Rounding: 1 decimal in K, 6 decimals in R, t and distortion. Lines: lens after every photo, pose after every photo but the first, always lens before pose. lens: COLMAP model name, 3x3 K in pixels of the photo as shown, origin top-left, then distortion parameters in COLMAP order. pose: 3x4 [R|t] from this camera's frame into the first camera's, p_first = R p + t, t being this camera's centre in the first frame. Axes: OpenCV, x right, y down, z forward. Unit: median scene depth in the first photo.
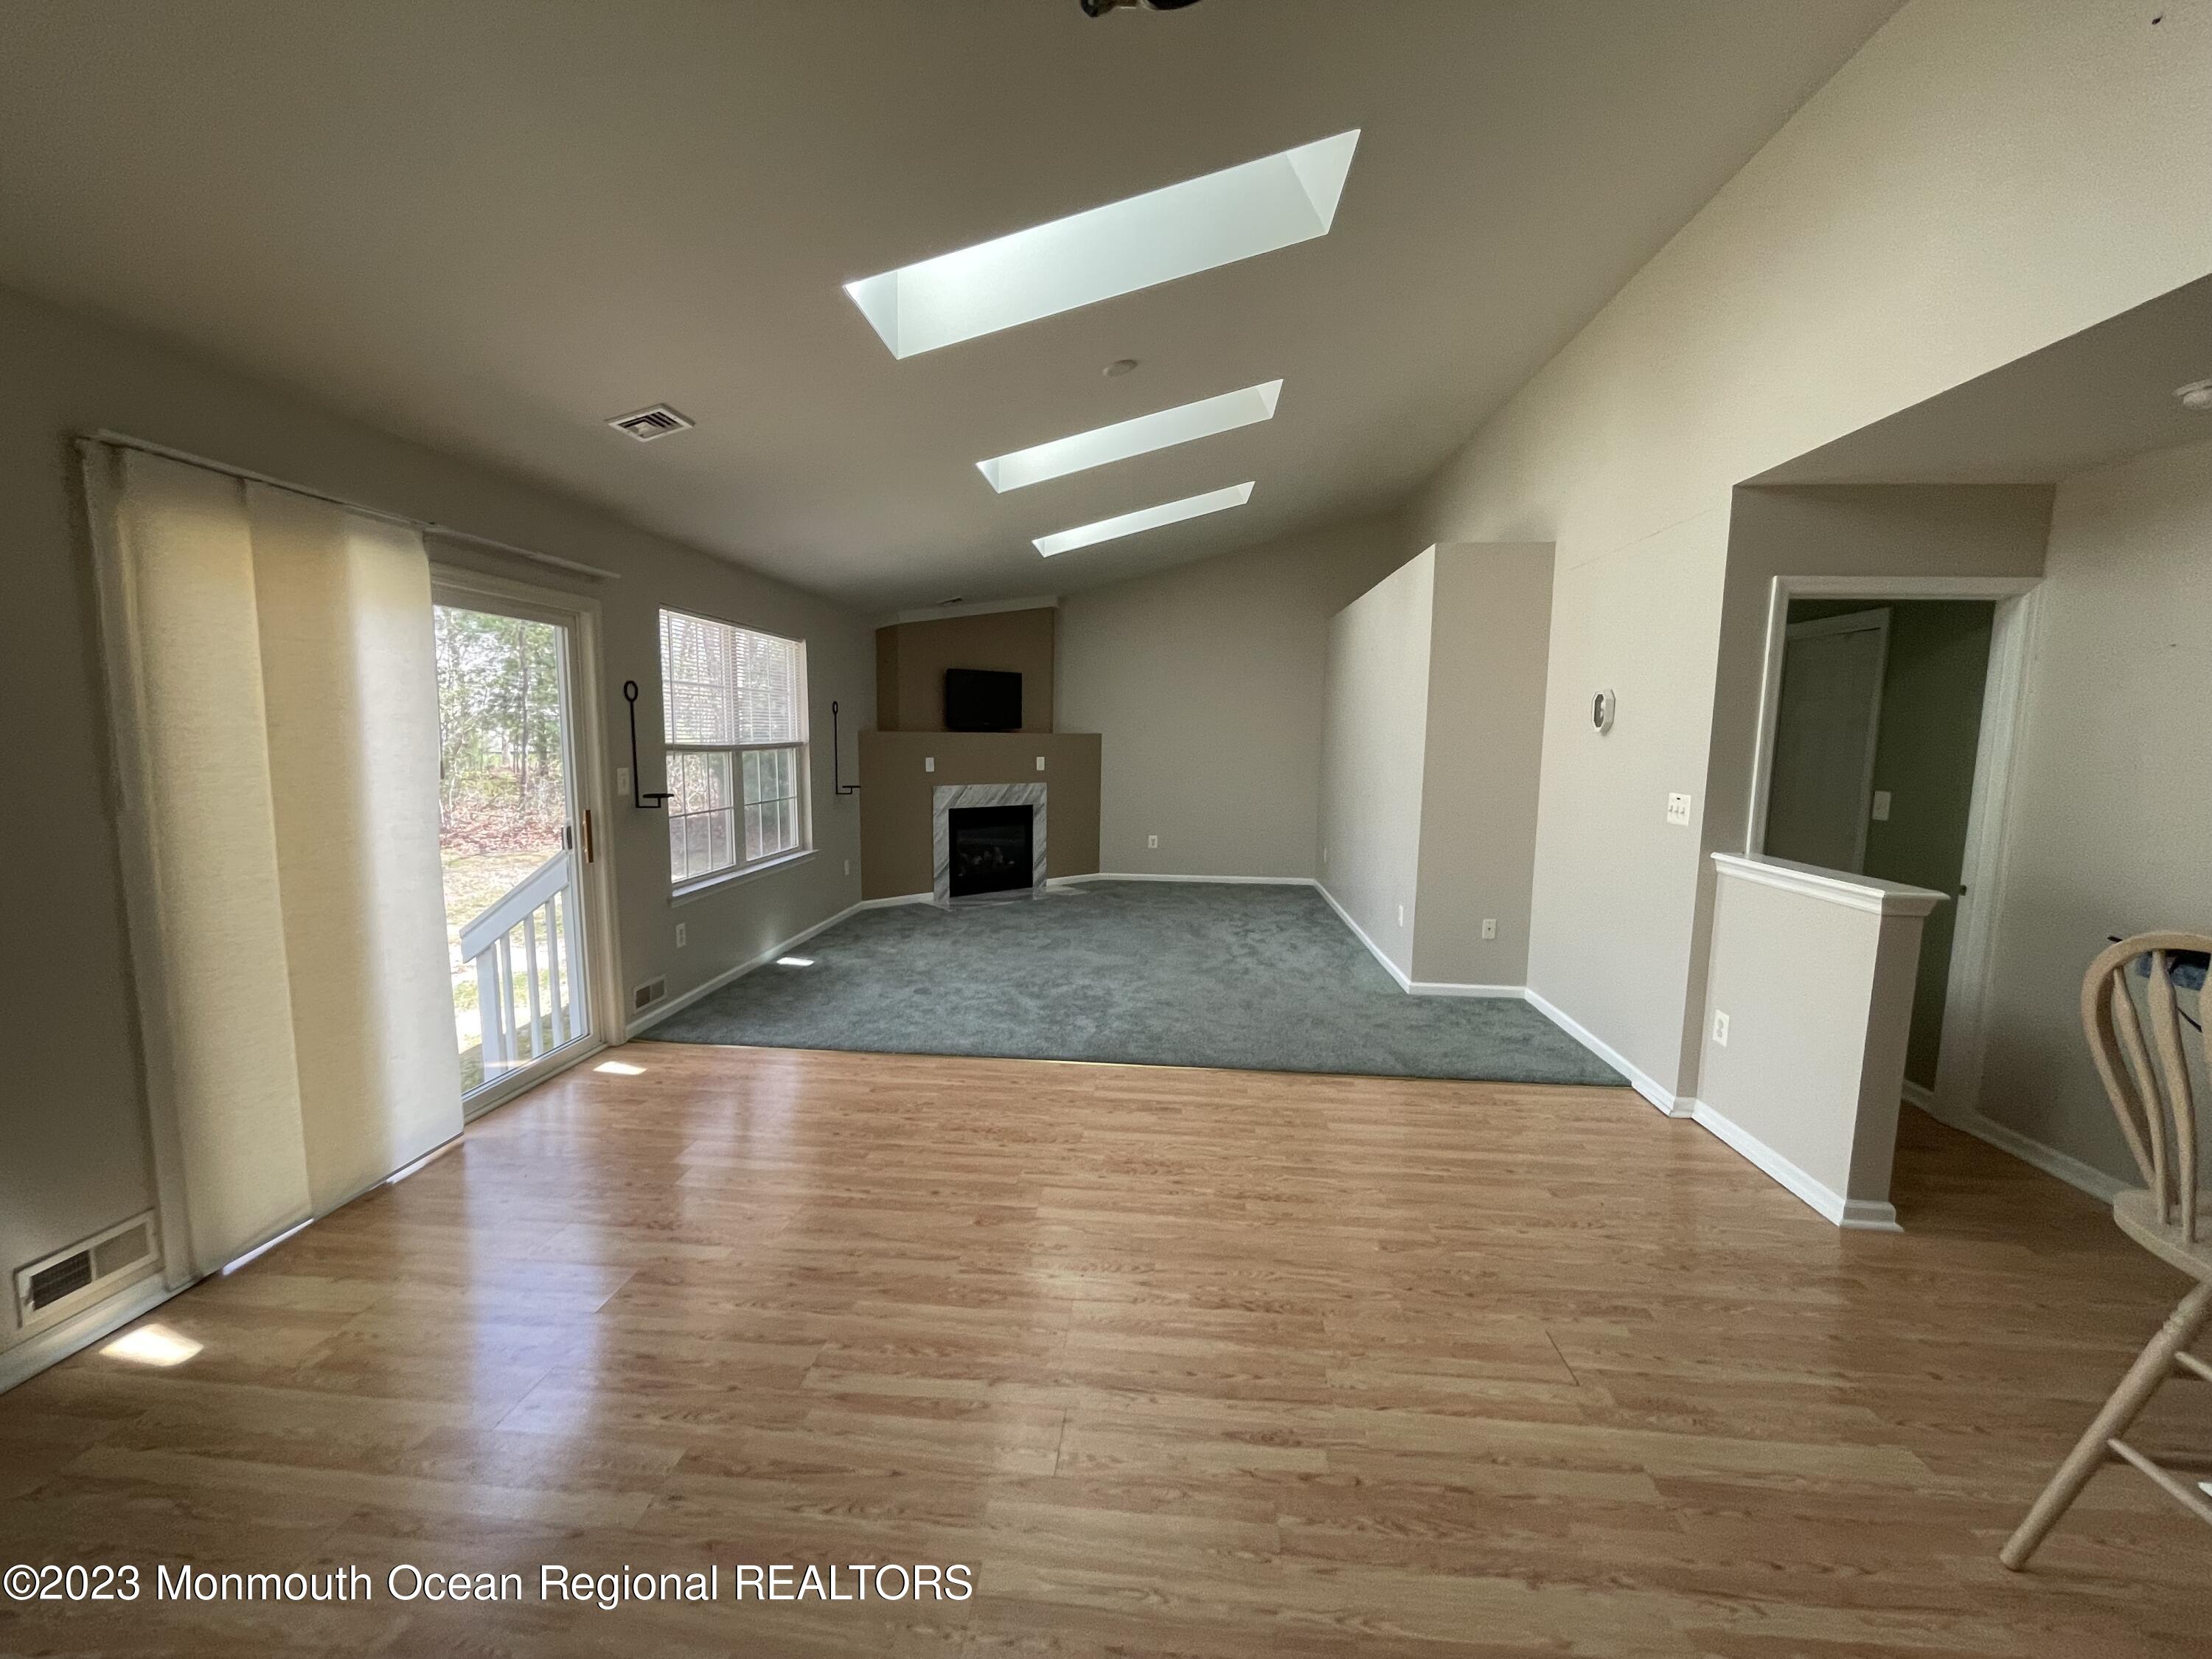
lens RADIAL K [[905.7, 0, 1105.5], [0, 905.7, 837.9], [0, 0, 1]] dist [-0.001949, 0.001181]
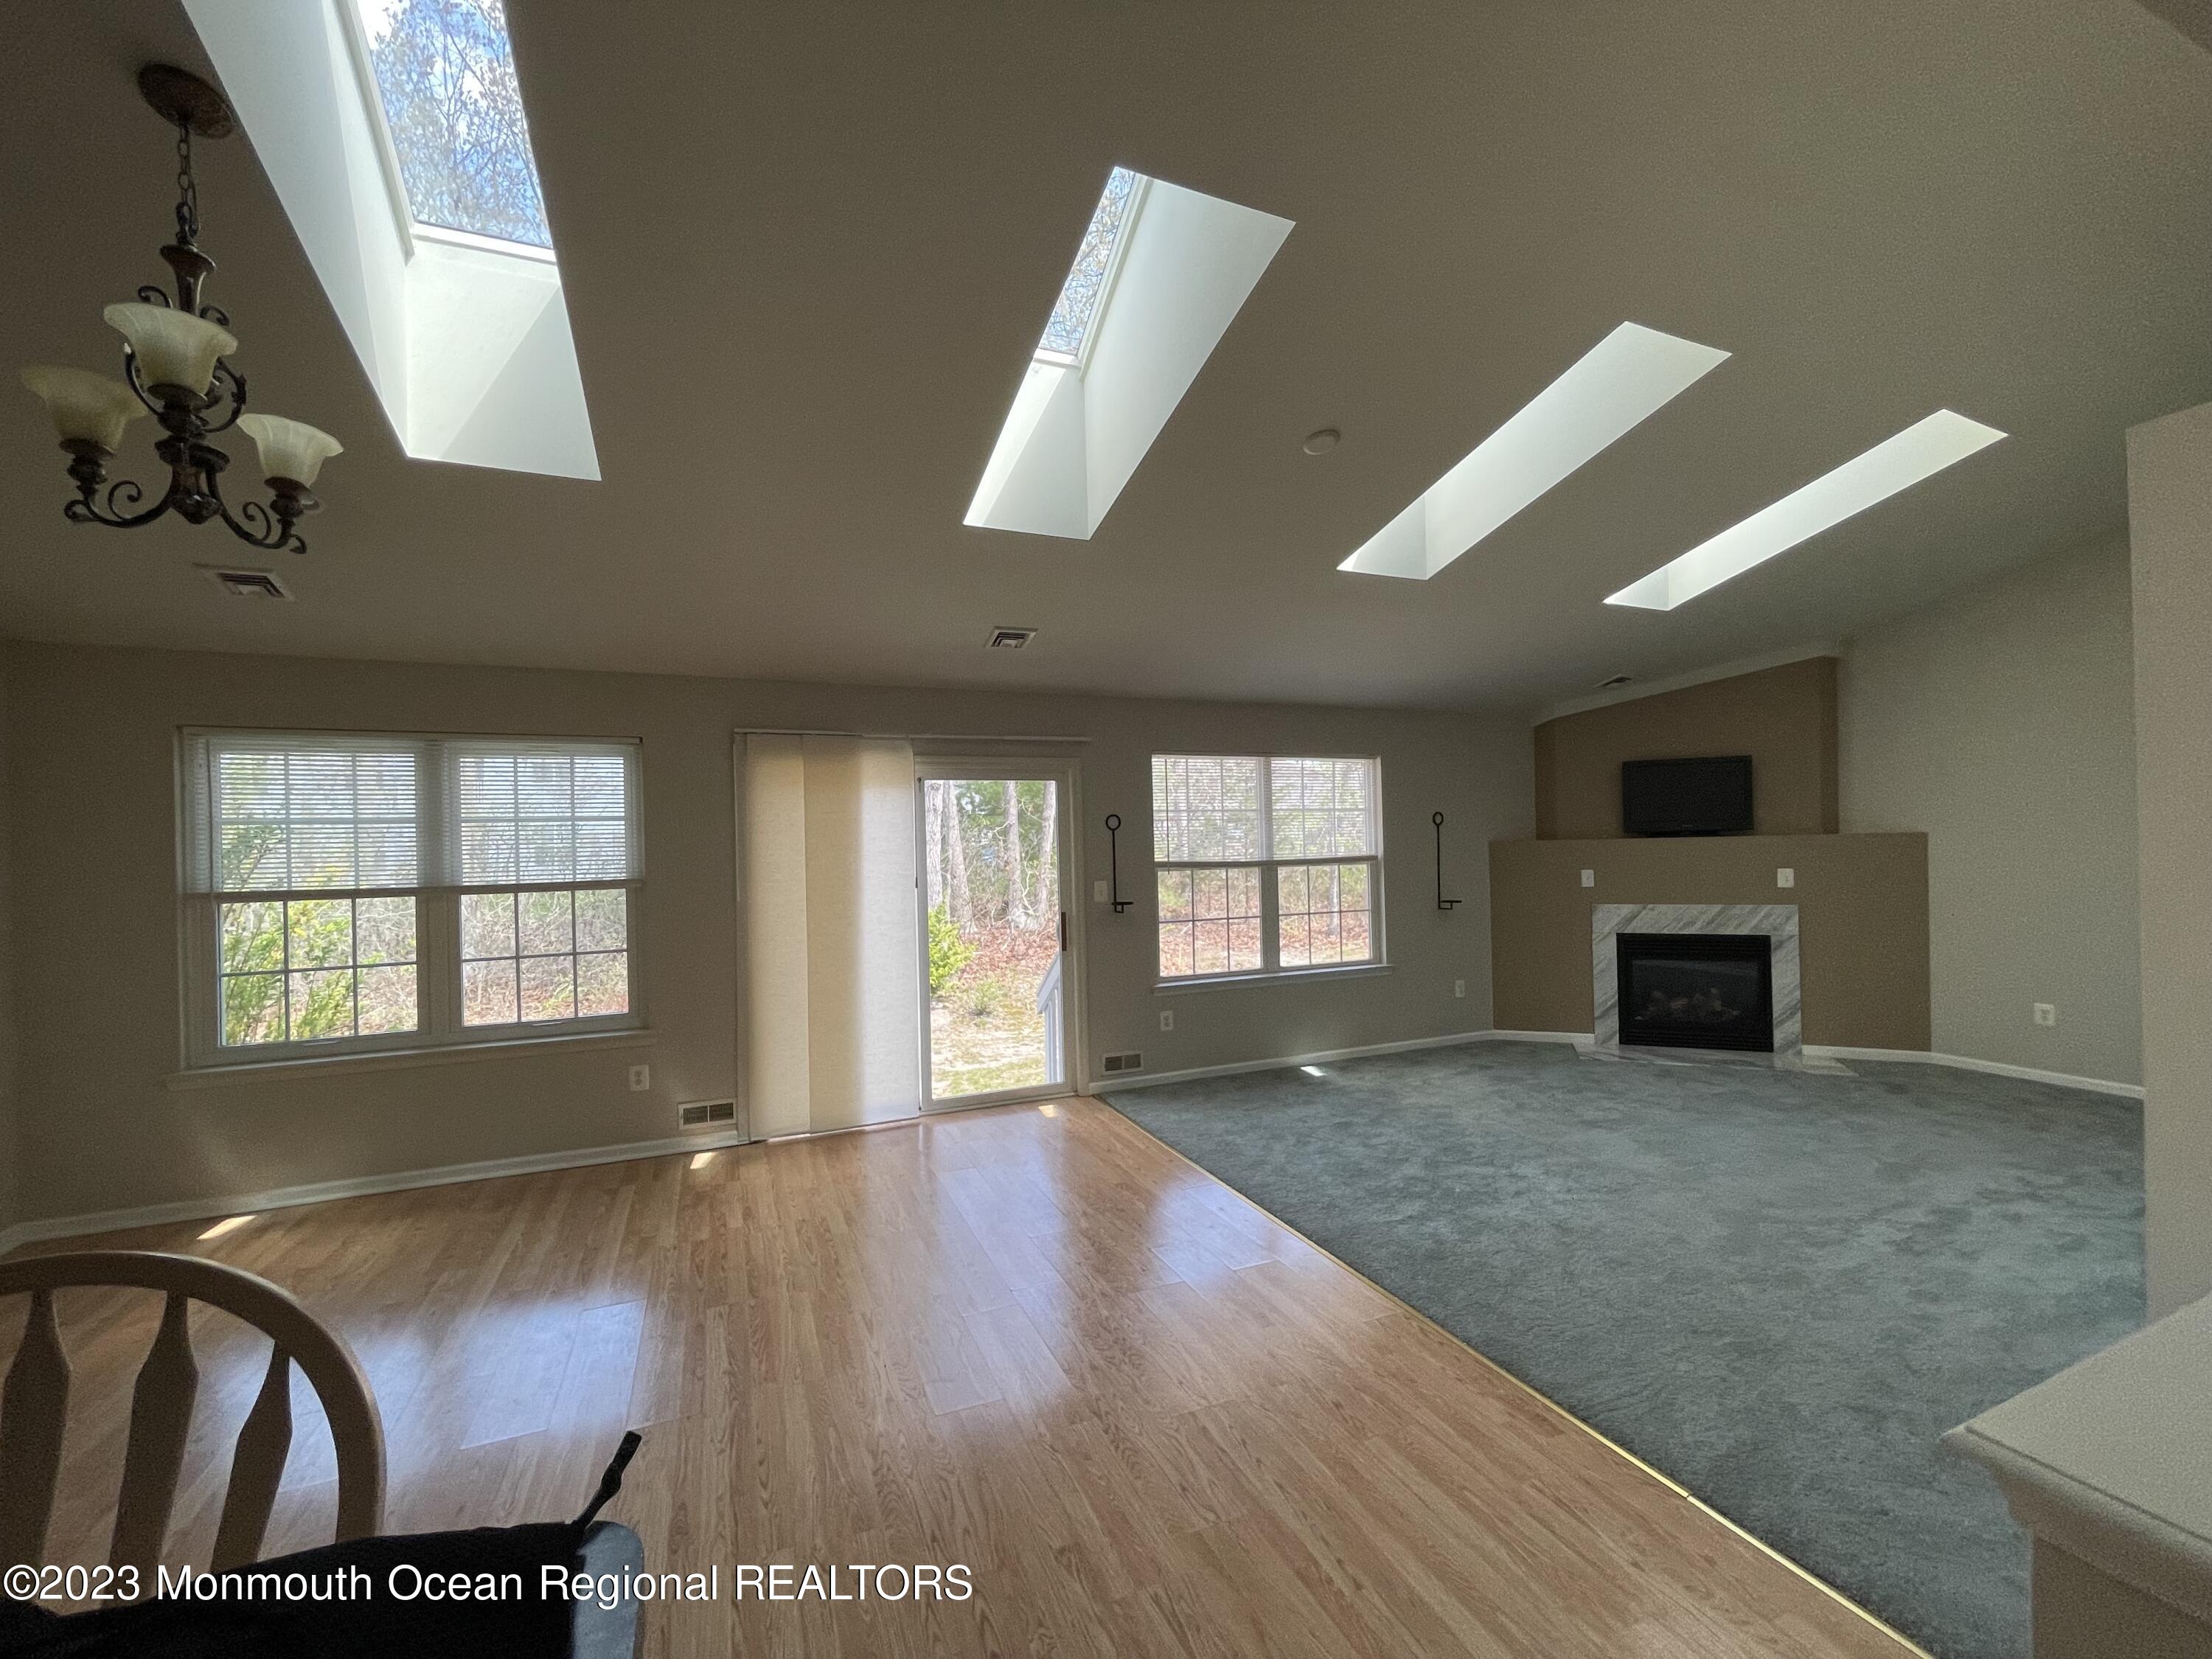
lens RADIAL K [[905.7, 0, 1099.8], [0, 905.7, 838.9], [0, 0, 1]] dist [-0.001949, 0.001181]
pose [[0.461058, -0.024979, -0.887018, 0.561648], [-0.075183, 0.994910, -0.067097, -0.045156], [0.884179, 0.097624, 0.456833, 0.357722]]
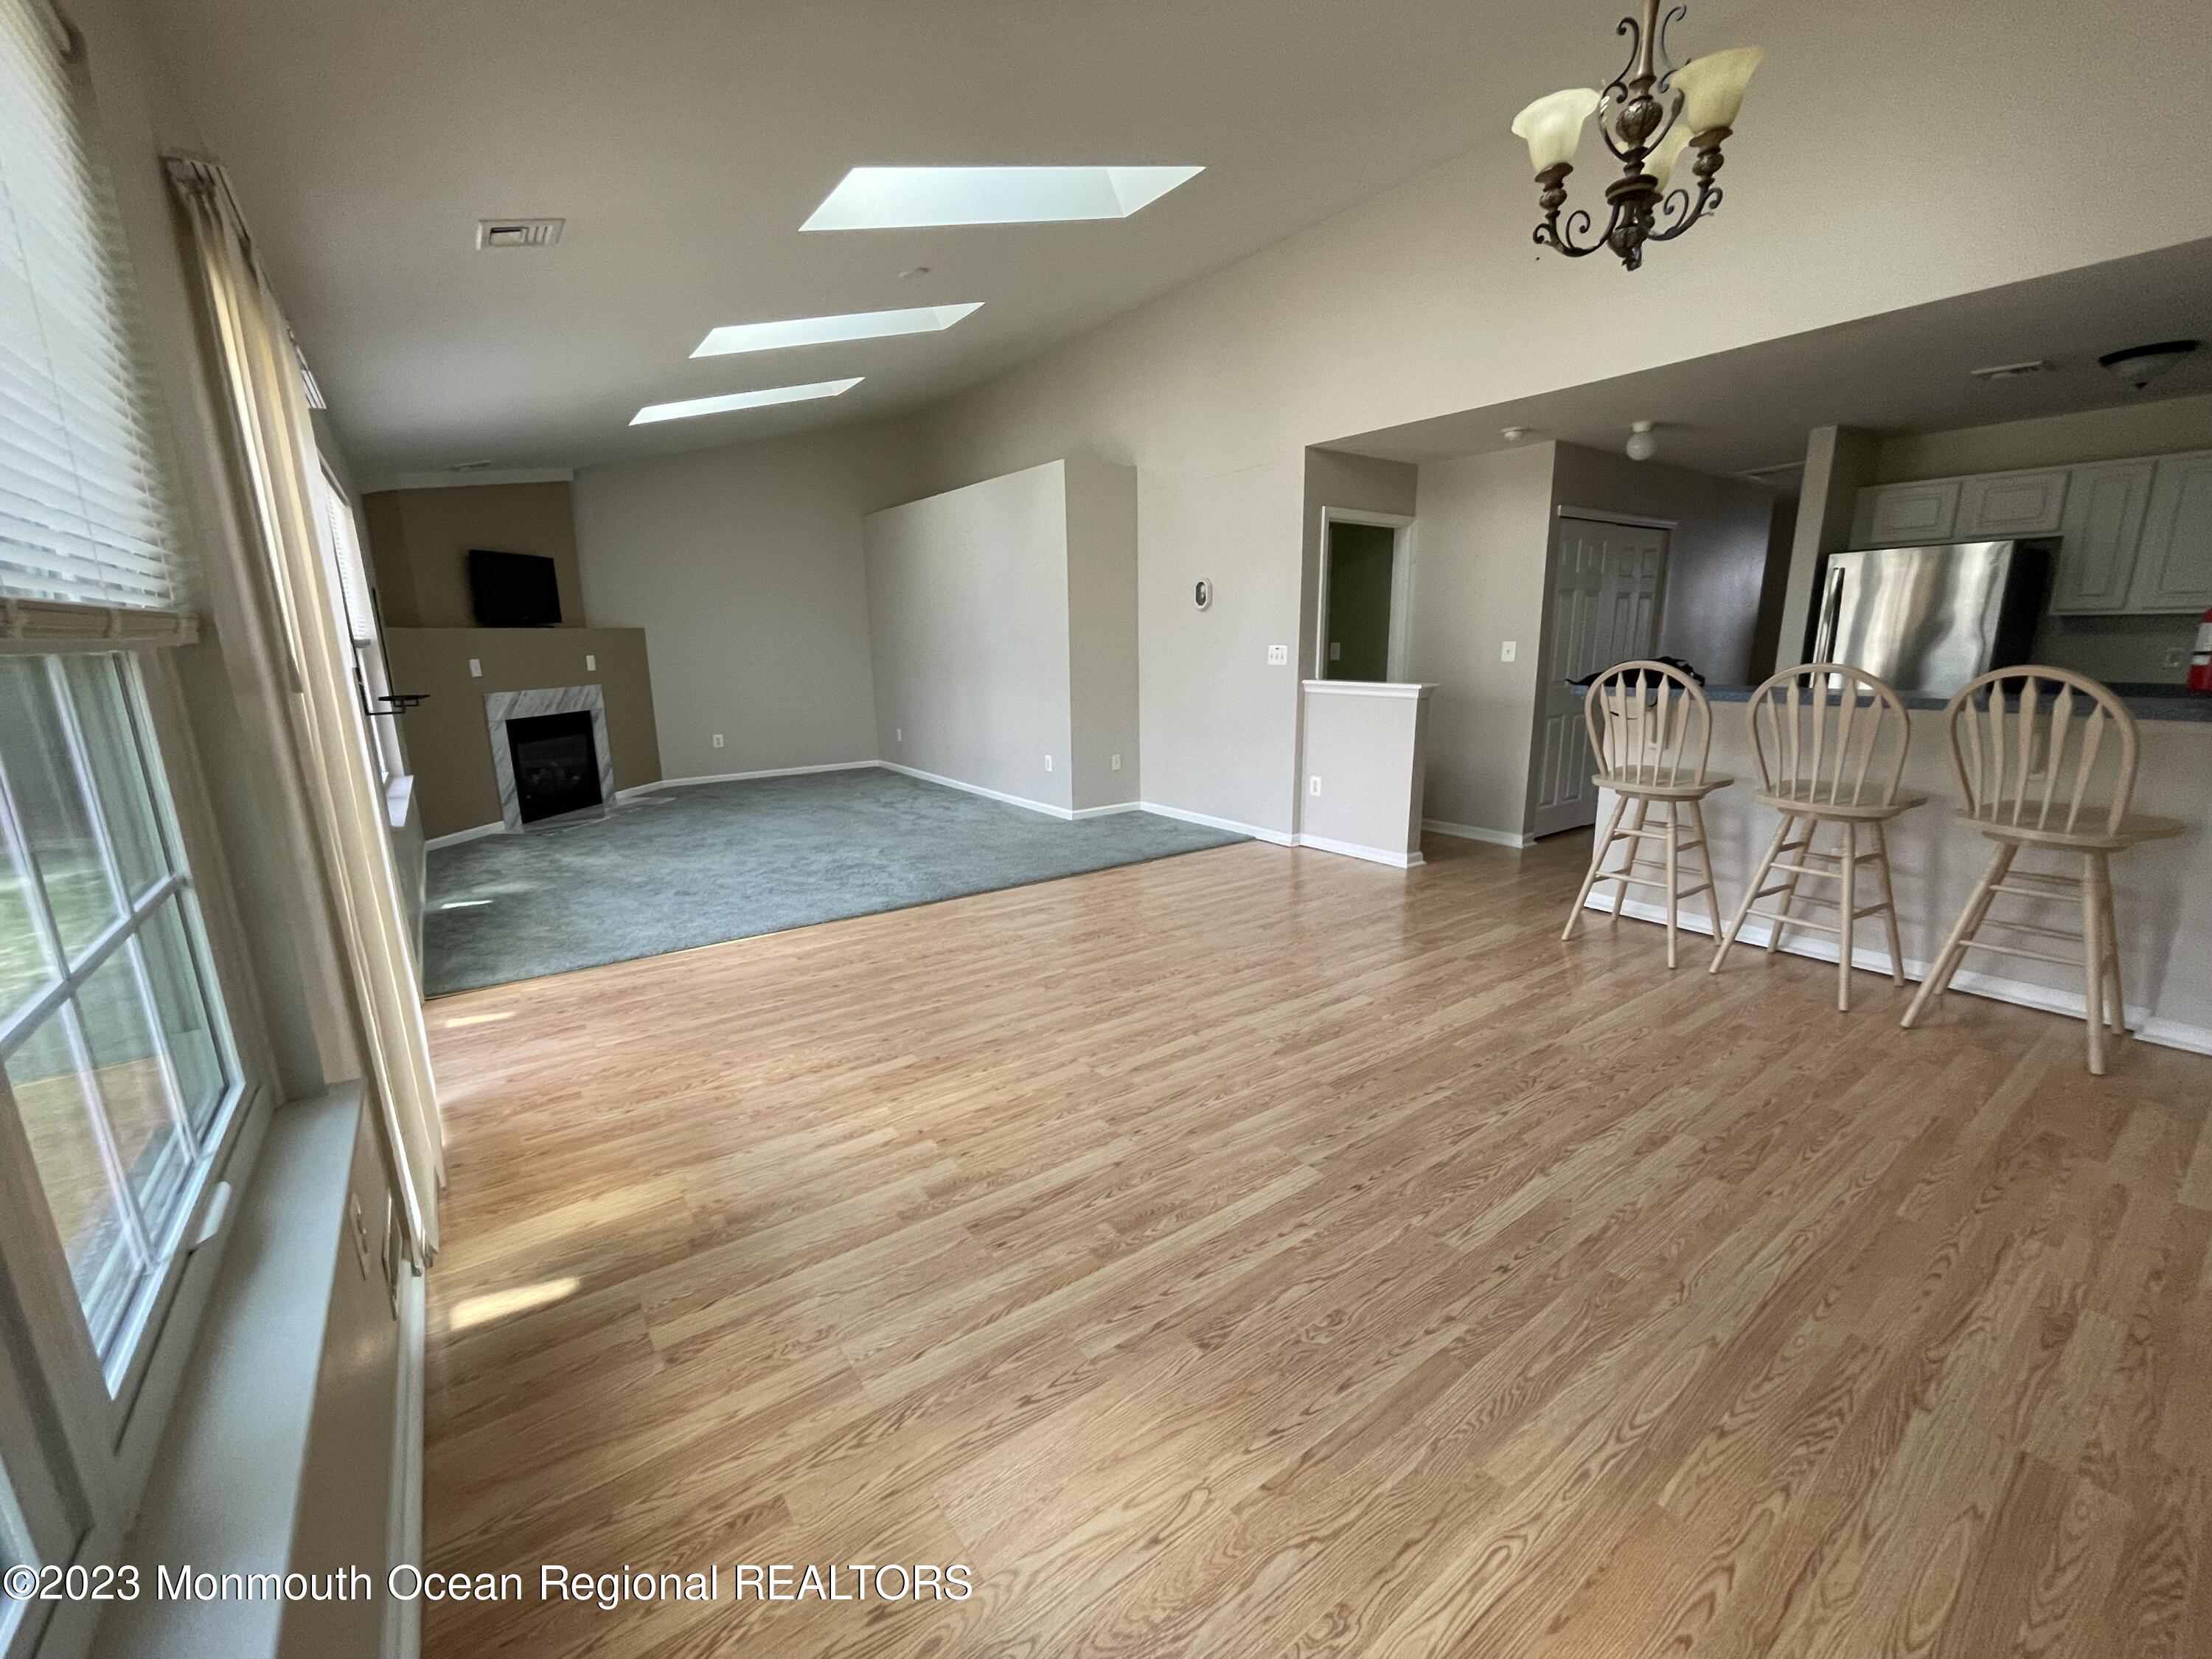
lens RADIAL K [[905.7, 0, 1101.0], [0, 905.7, 835.9], [0, 0, 1]] dist [-0.001949, 0.001181]
pose [[0.759011, -0.165418, 0.629713, -0.506282], [0.100579, 0.985366, 0.137612, 0.023672], [-0.643262, -0.041113, 0.764542, -0.016826]]
